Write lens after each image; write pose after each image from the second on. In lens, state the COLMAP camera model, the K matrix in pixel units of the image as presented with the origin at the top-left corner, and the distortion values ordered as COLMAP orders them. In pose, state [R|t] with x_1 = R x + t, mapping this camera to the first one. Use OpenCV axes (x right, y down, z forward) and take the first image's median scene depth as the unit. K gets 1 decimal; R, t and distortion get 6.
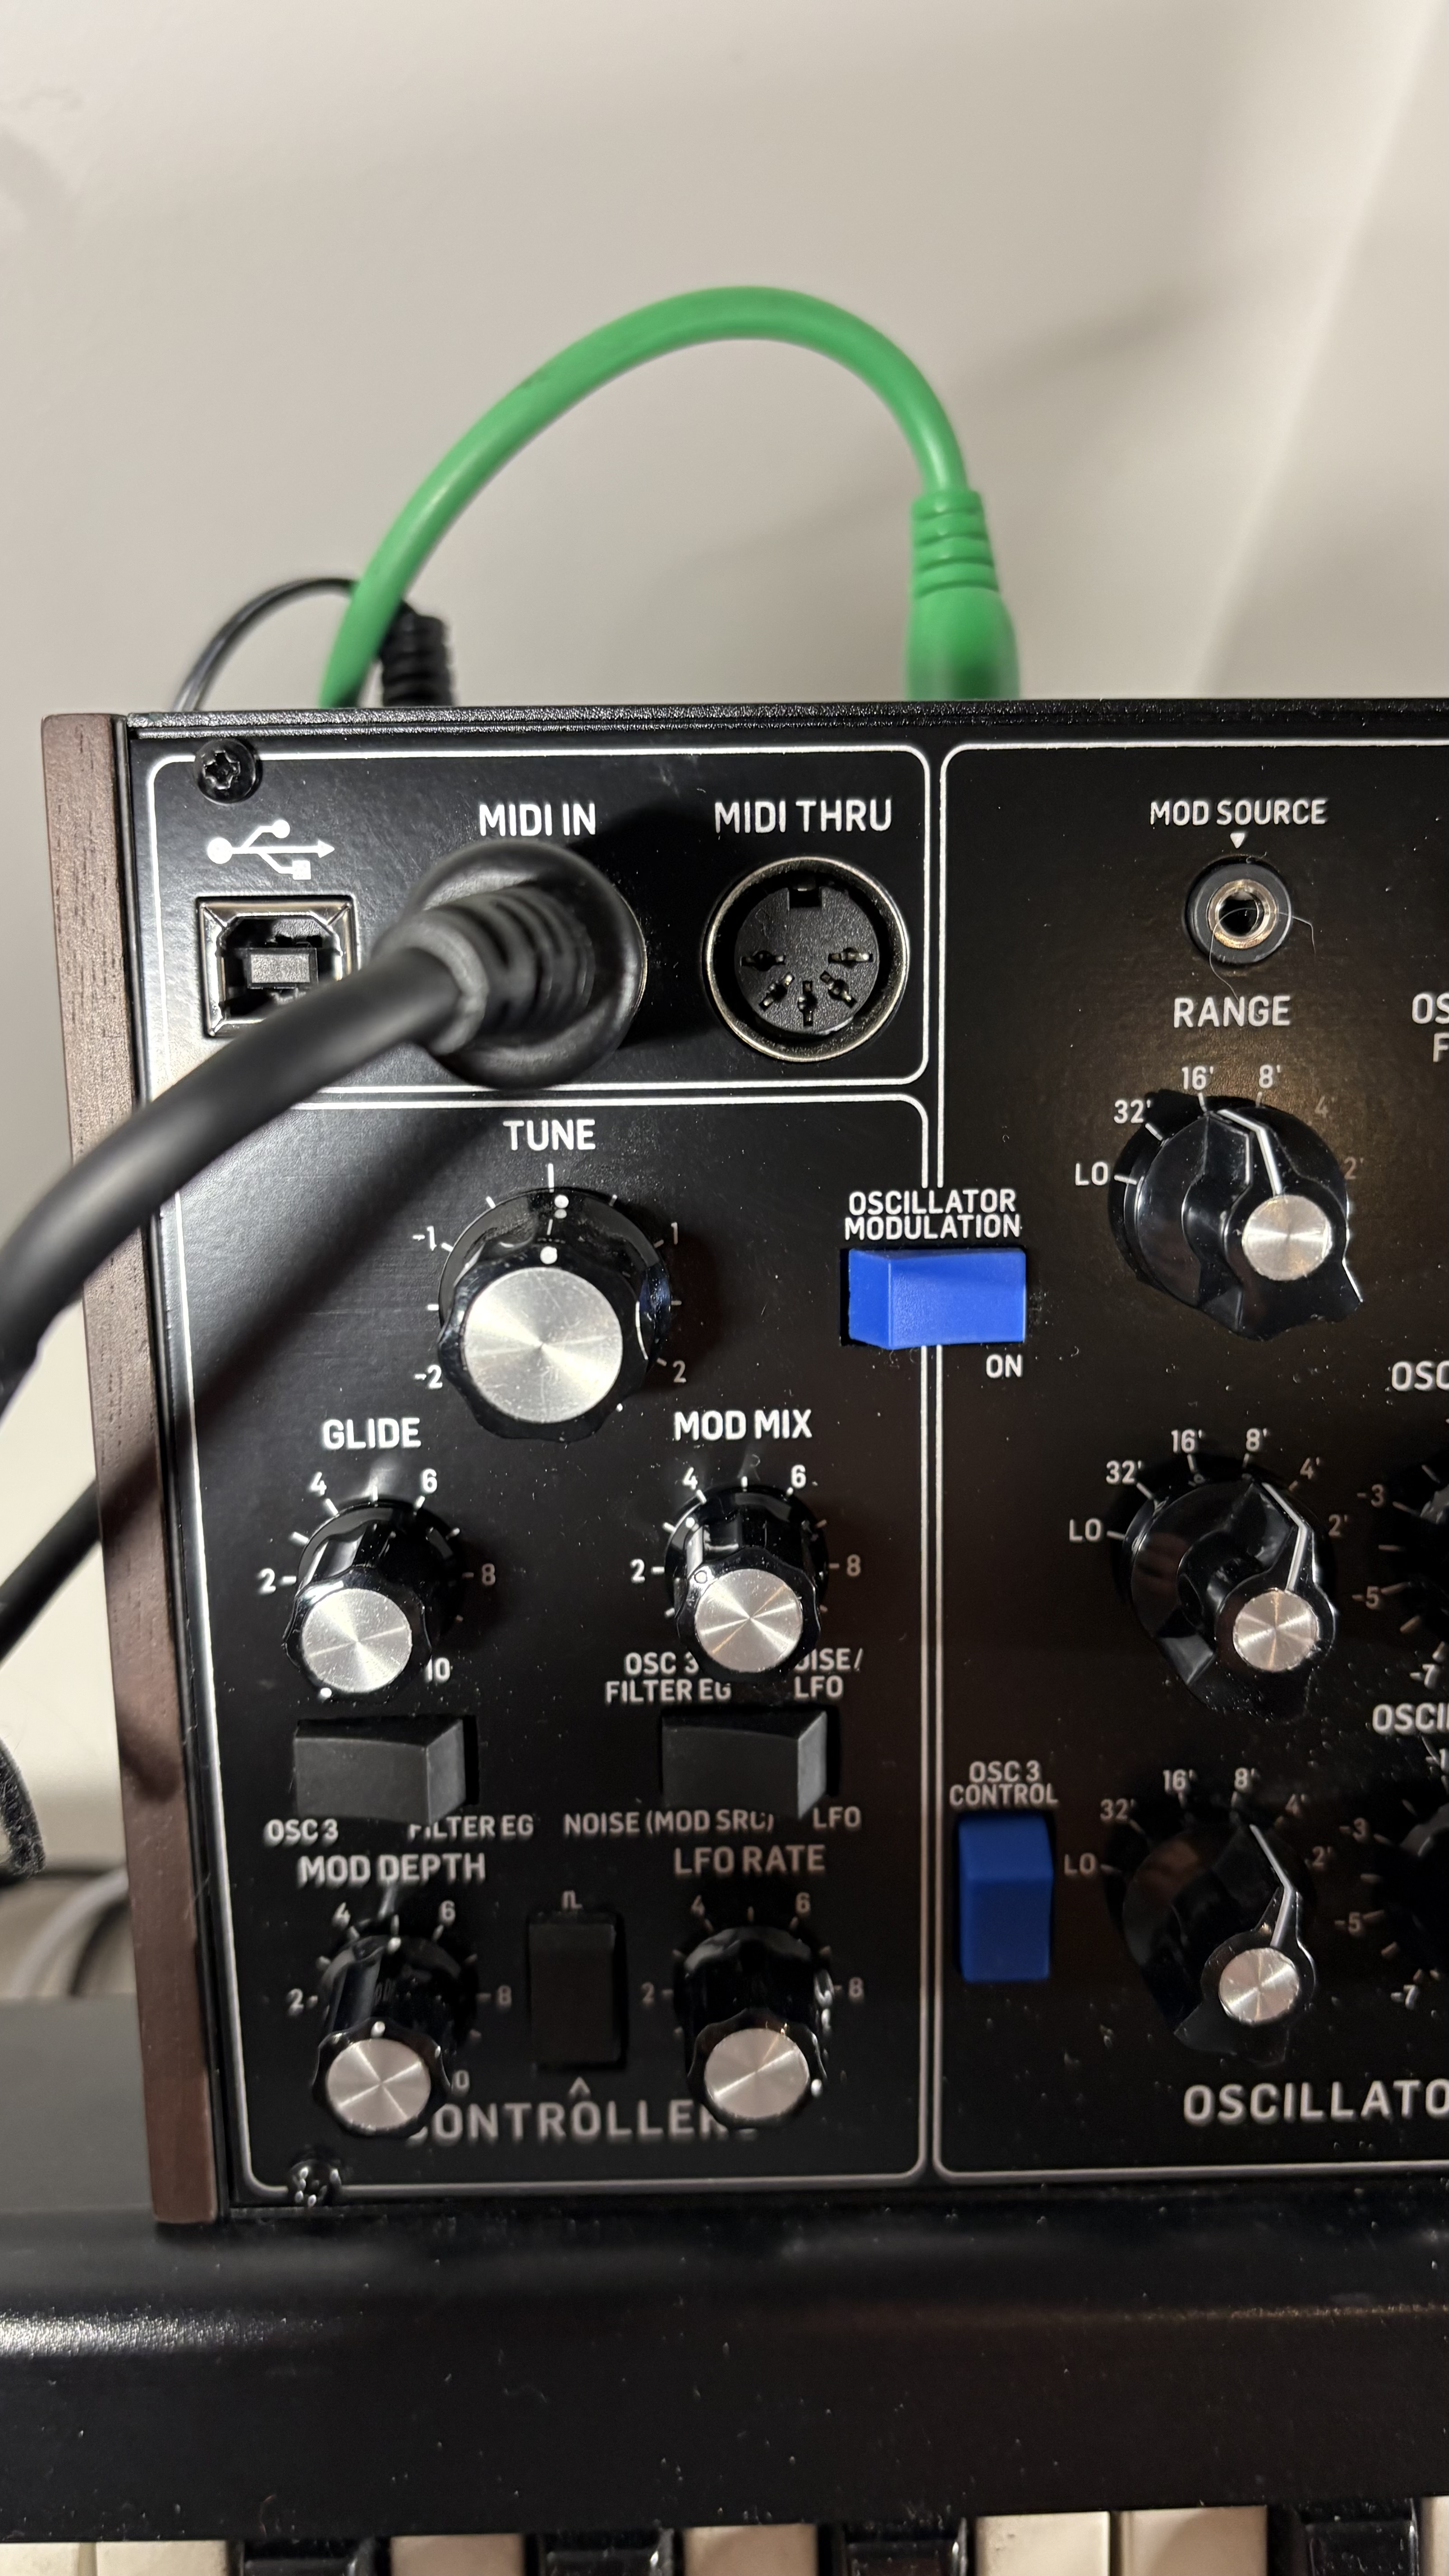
lens RADIAL K [[1950.5, 0, 717.0], [0, 1950.5, 1285.2], [0, 0, 1]] dist [0.021985, -0.057650]
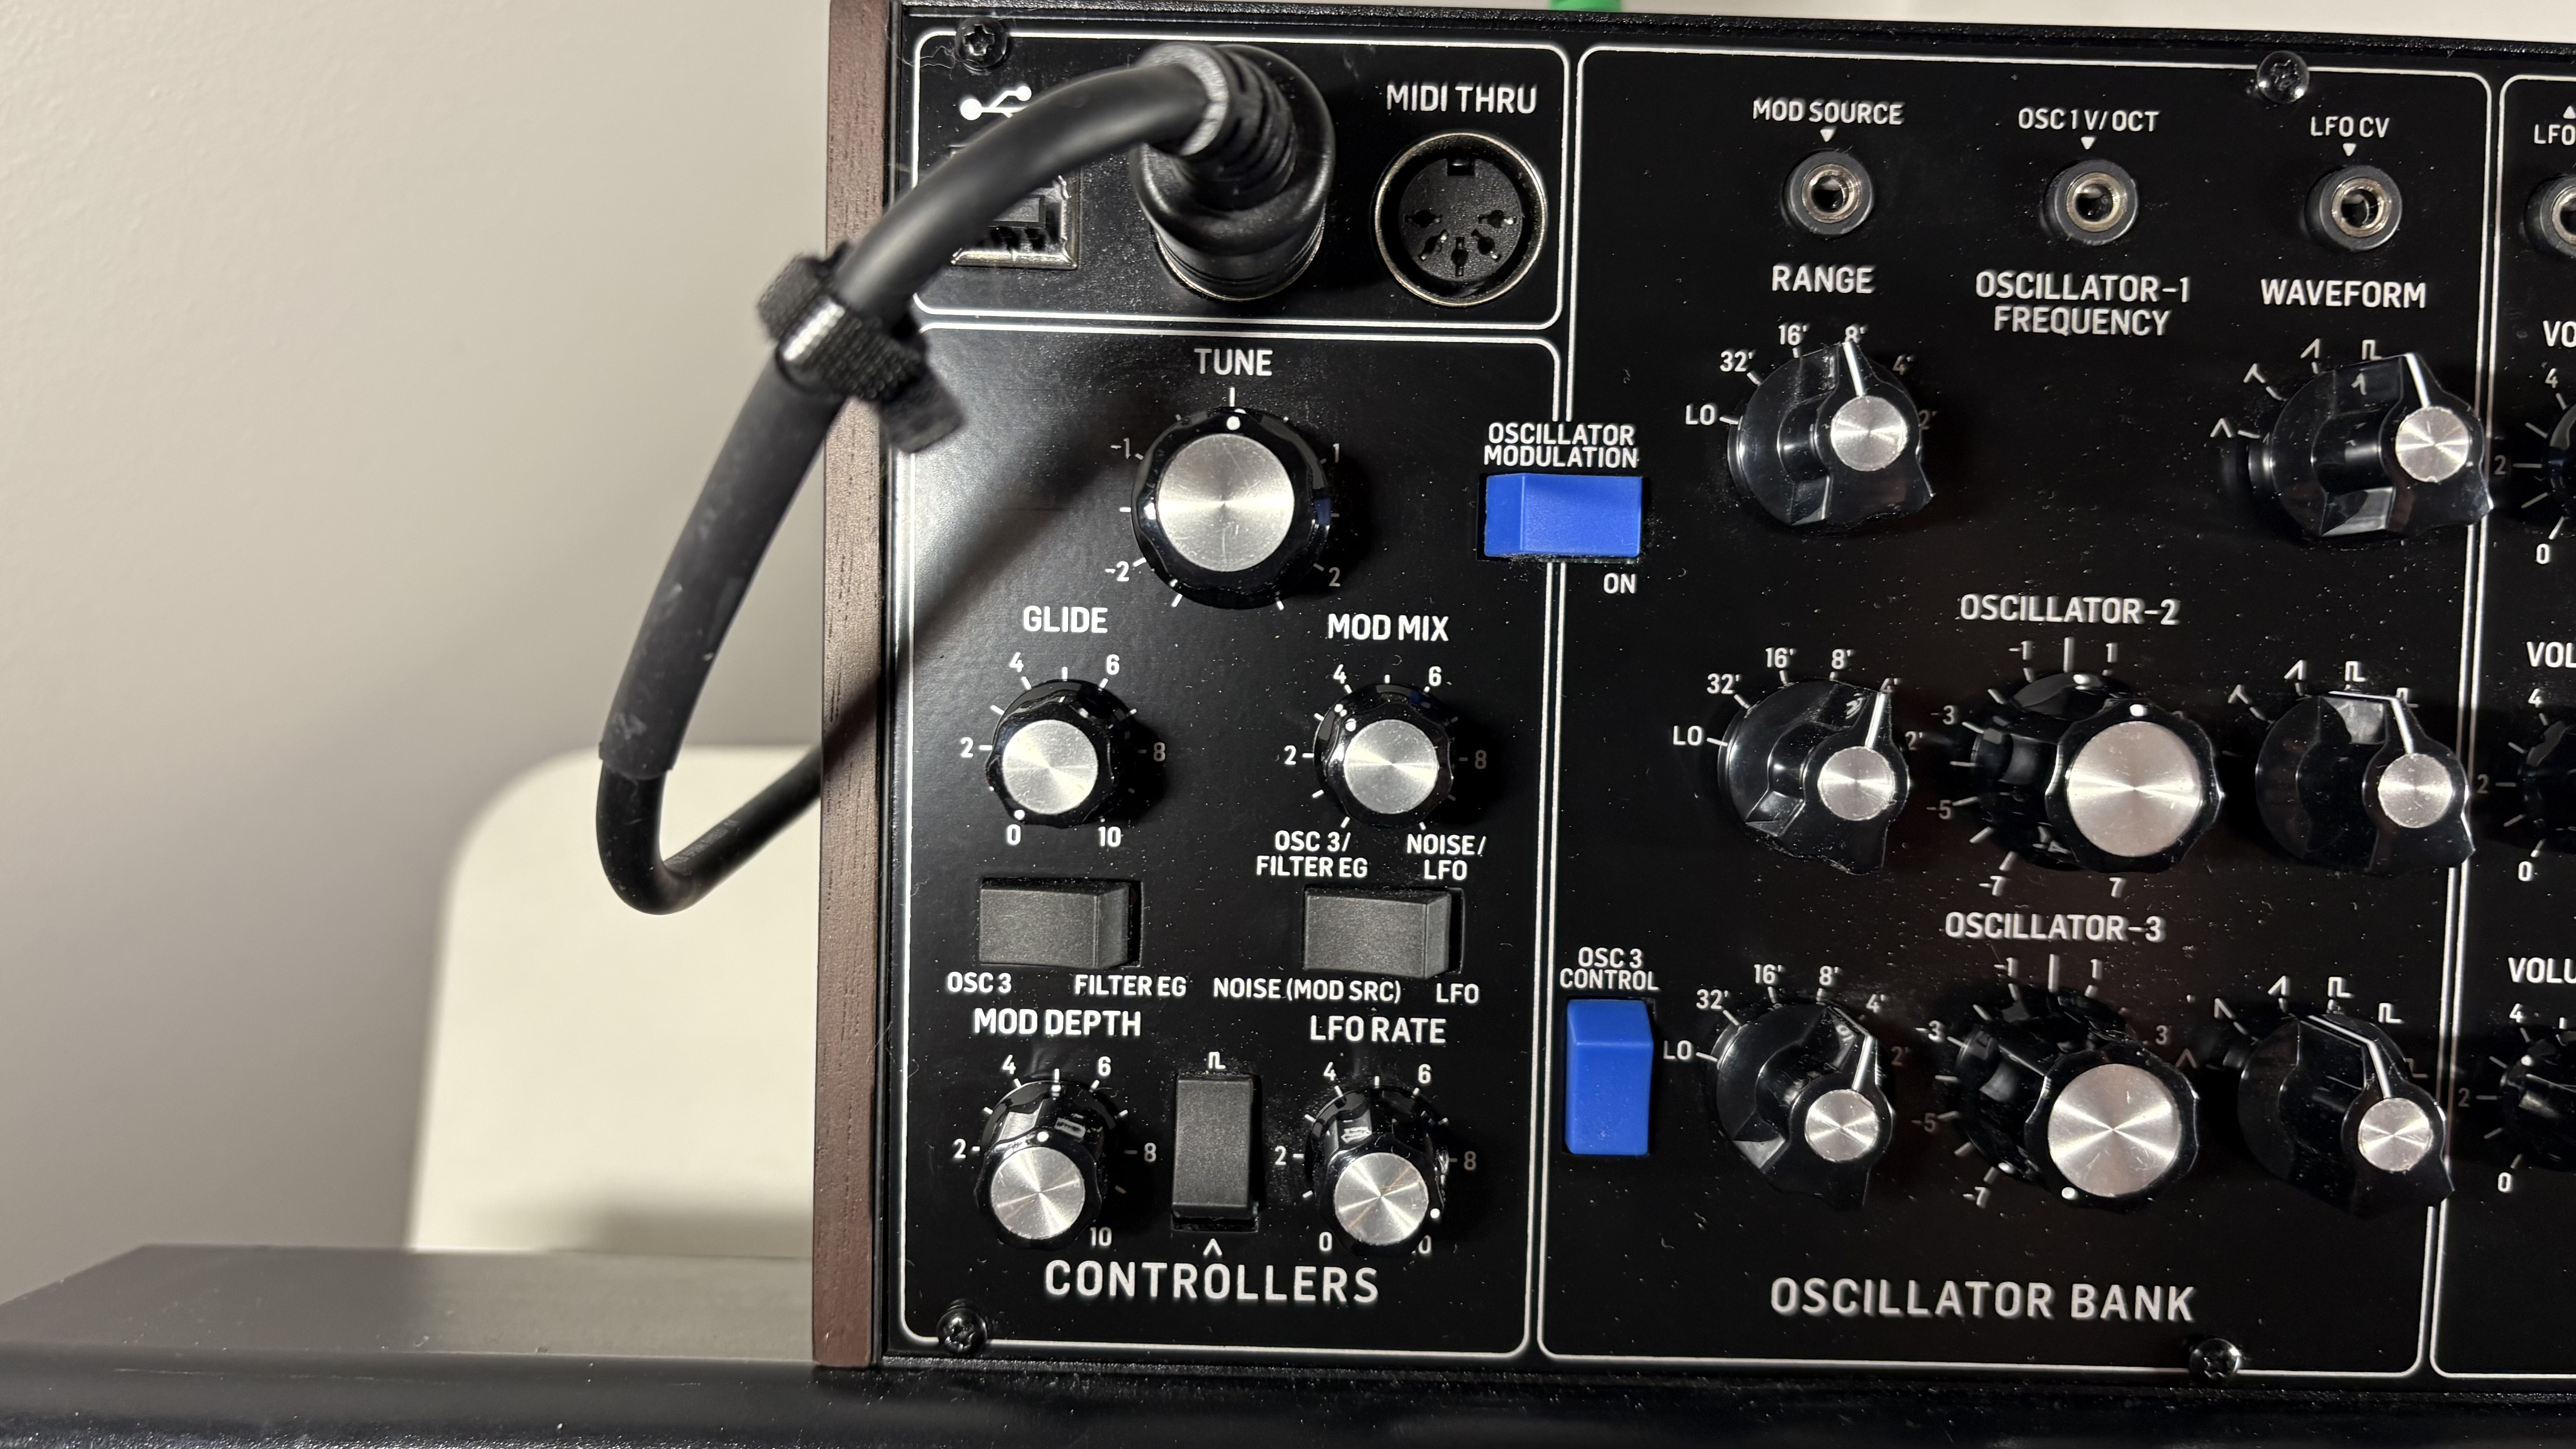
lens RADIAL K [[1950.5, 0, 1269.6], [0, 1950.5, 716.7], [0, 0, 1]] dist [0.021985, -0.057650]
pose [[0.999016, 0.040790, -0.017417, -0.034436], [-0.042722, 0.990483, -0.130837, 0.275693], [0.011914, 0.131452, 0.991251, -0.124387]]
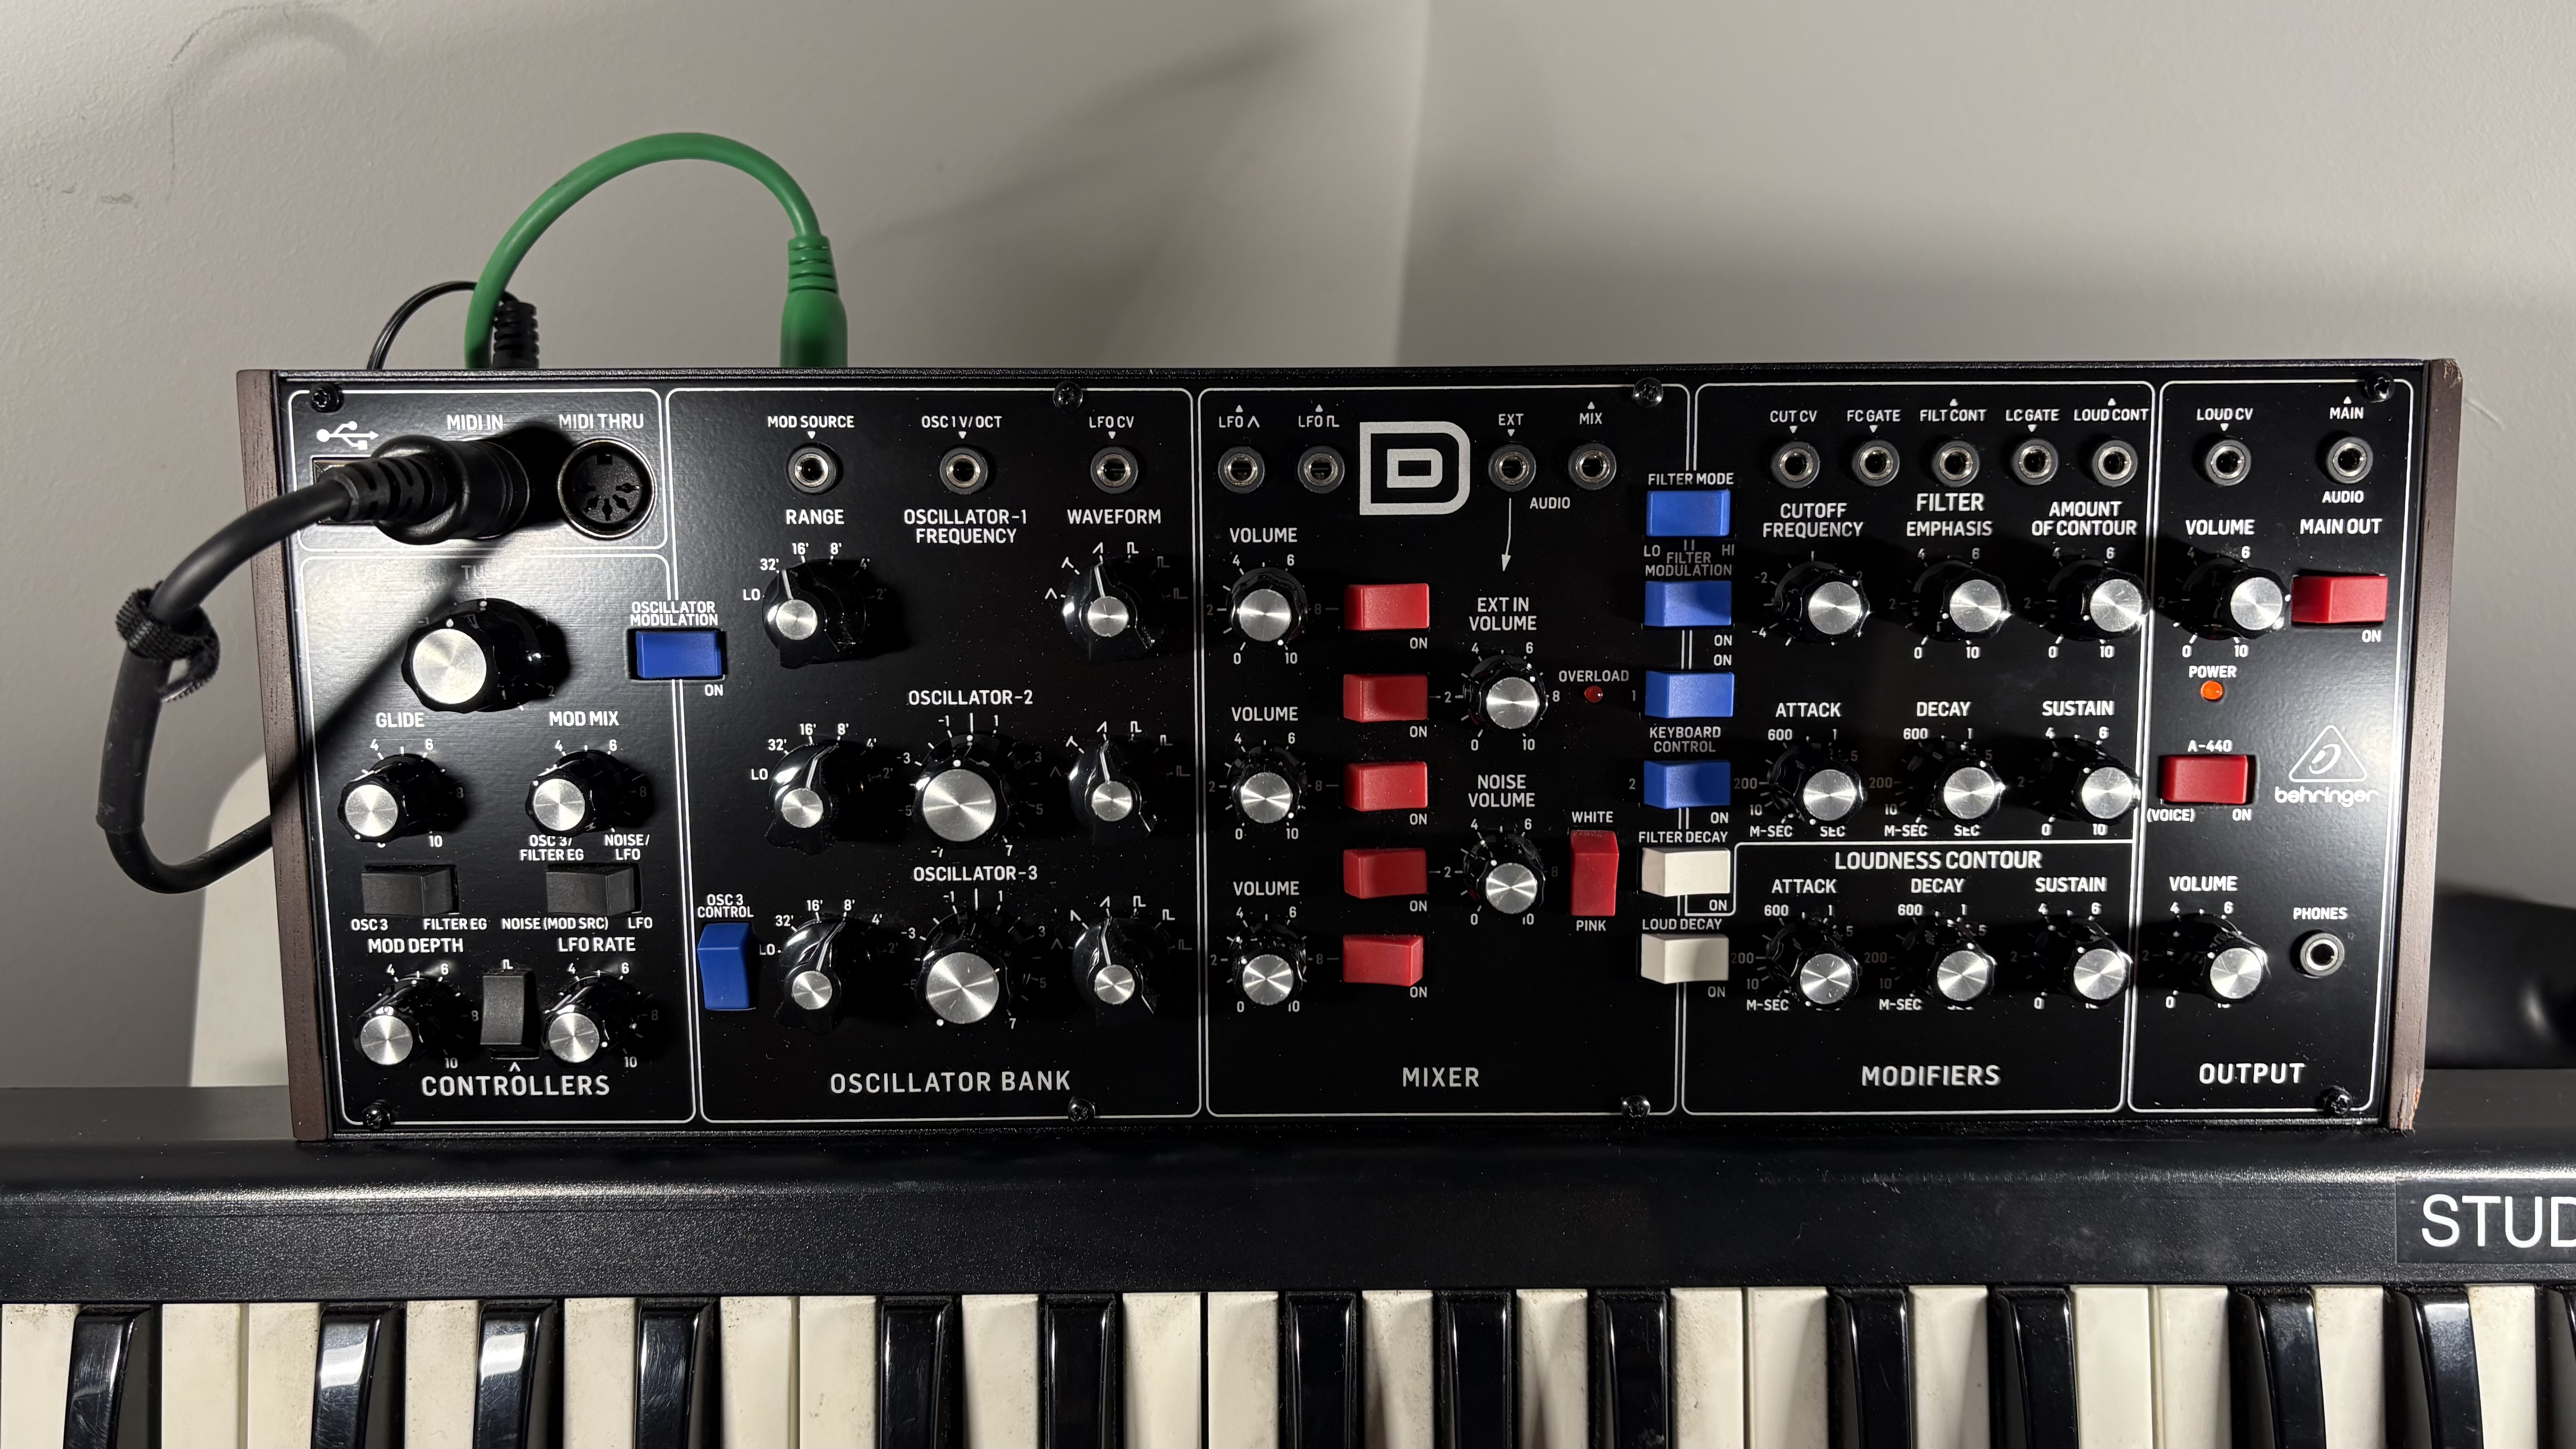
lens RADIAL K [[1950.5, 0, 1291.9], [0, 1950.5, 693.8], [0, 0, 1]] dist [0.021985, -0.057650]
pose [[0.999789, 0.011211, -0.017238, 0.775118], [-0.012216, 0.998163, -0.059339, 0.157059], [0.016541, 0.059537, 0.998089, -1.001175]]
